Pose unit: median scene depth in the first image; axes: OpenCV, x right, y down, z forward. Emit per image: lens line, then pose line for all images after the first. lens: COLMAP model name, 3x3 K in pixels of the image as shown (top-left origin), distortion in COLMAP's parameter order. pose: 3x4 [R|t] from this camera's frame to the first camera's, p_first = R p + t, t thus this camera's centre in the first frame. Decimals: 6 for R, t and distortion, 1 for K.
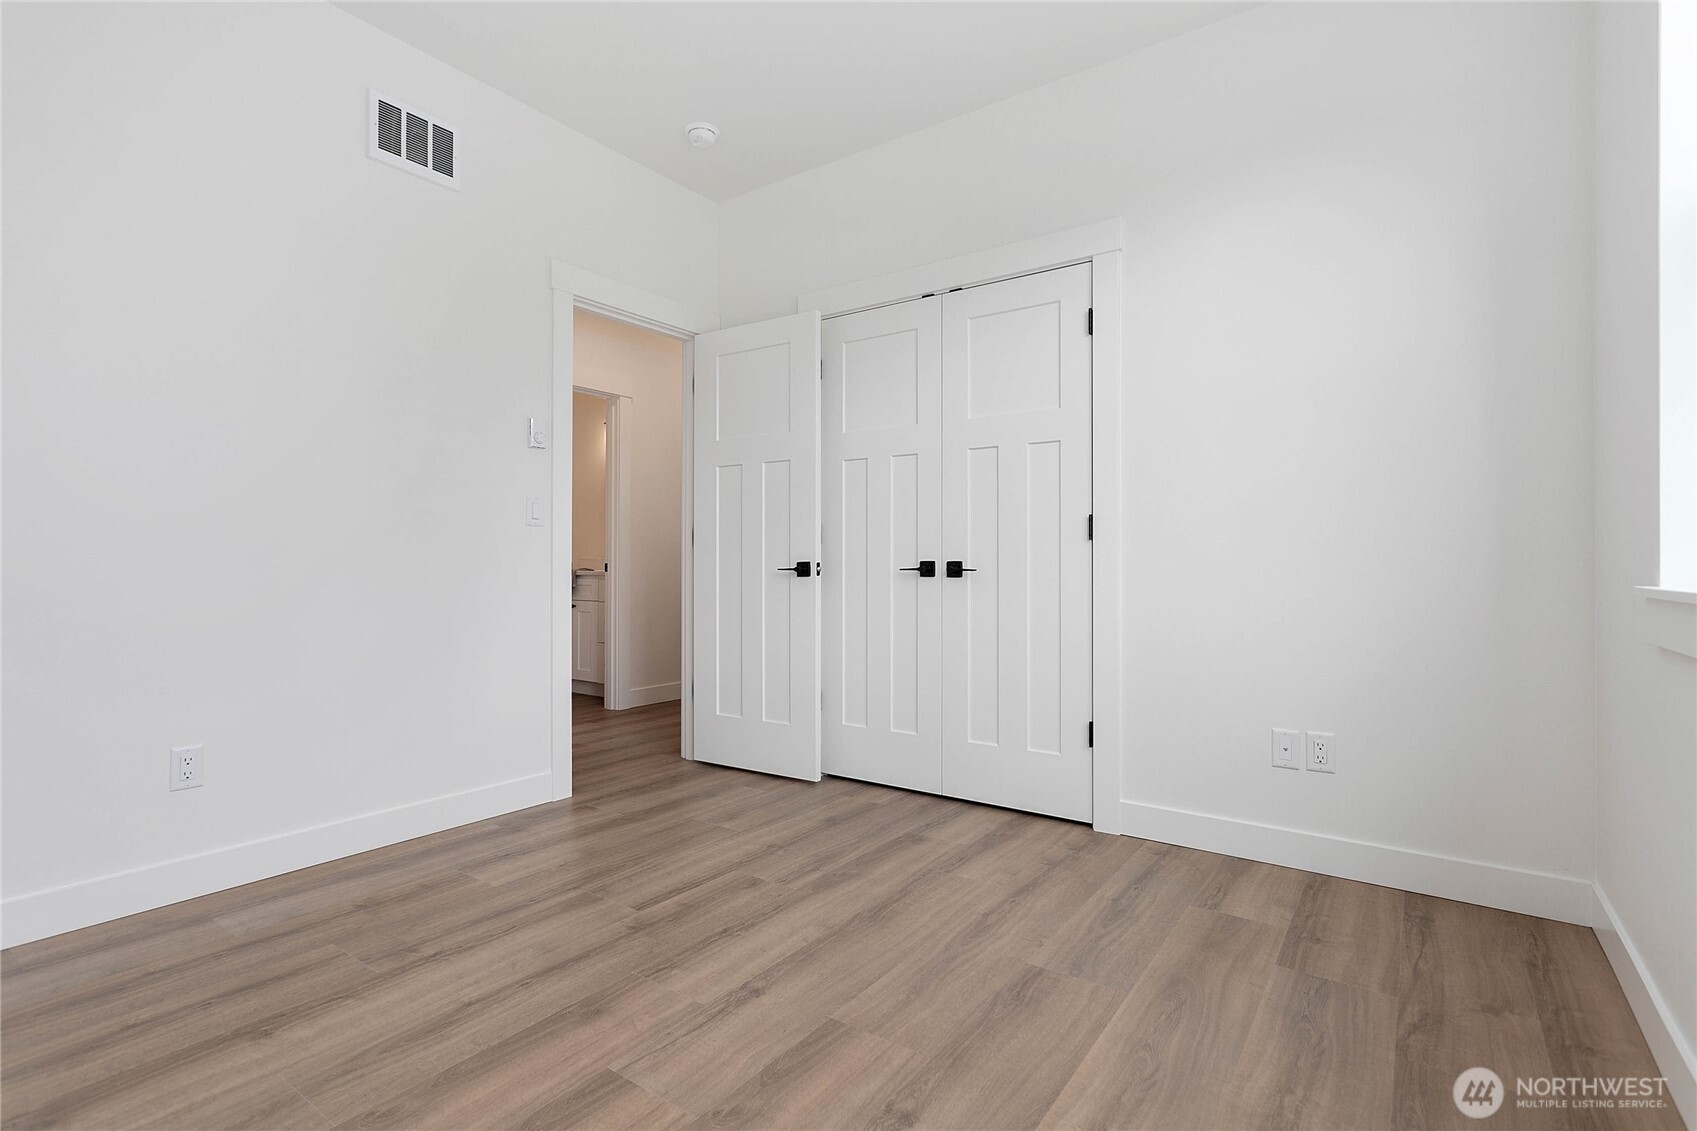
lens RADIAL K [[799.8, 0, 848.0], [0, 799.8, 559.5], [0, 0, 1]] dist [0.007731, -0.002556]
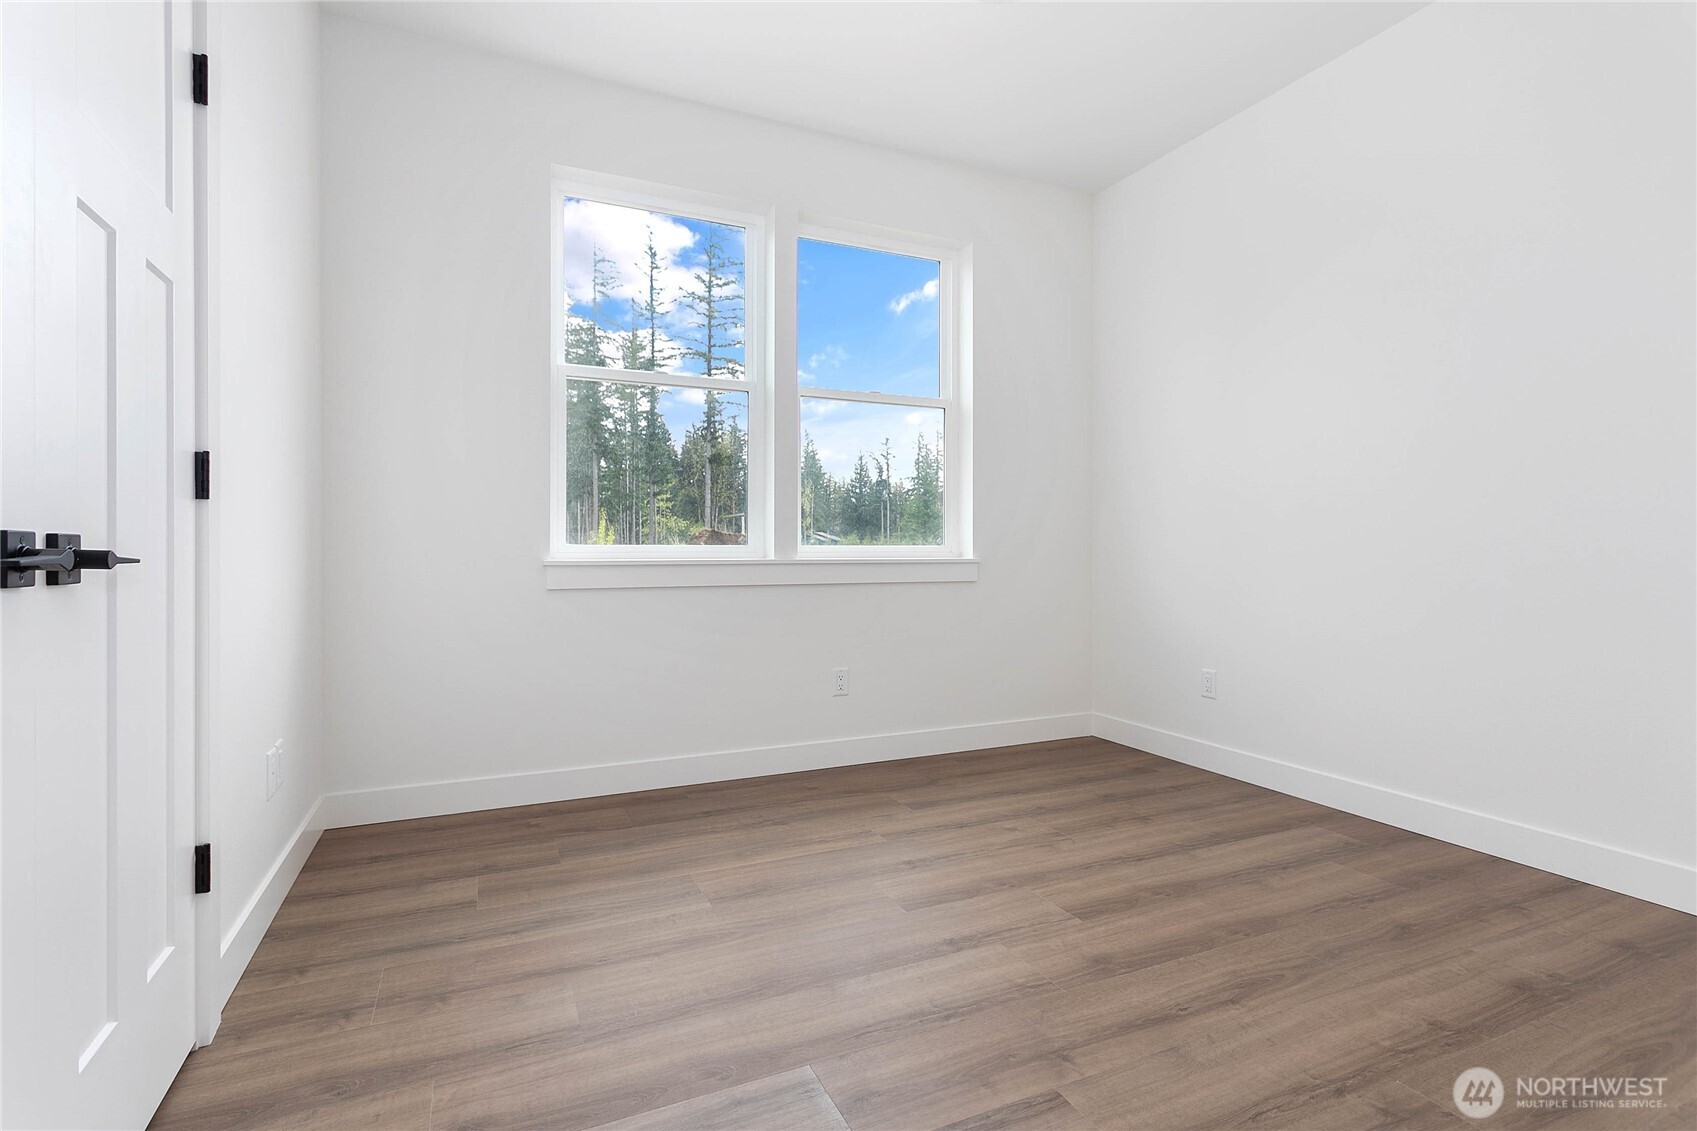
lens RADIAL K [[799.8, 0, 847.7], [0, 799.8, 561.4], [0, 0, 1]] dist [0.007731, -0.002556]
pose [[-0.867199, -0.008095, 0.497896, -0.500182], [-0.004482, 0.999954, 0.008453, 0.011195], [-0.497942, 0.005099, -0.867195, 1.897199]]
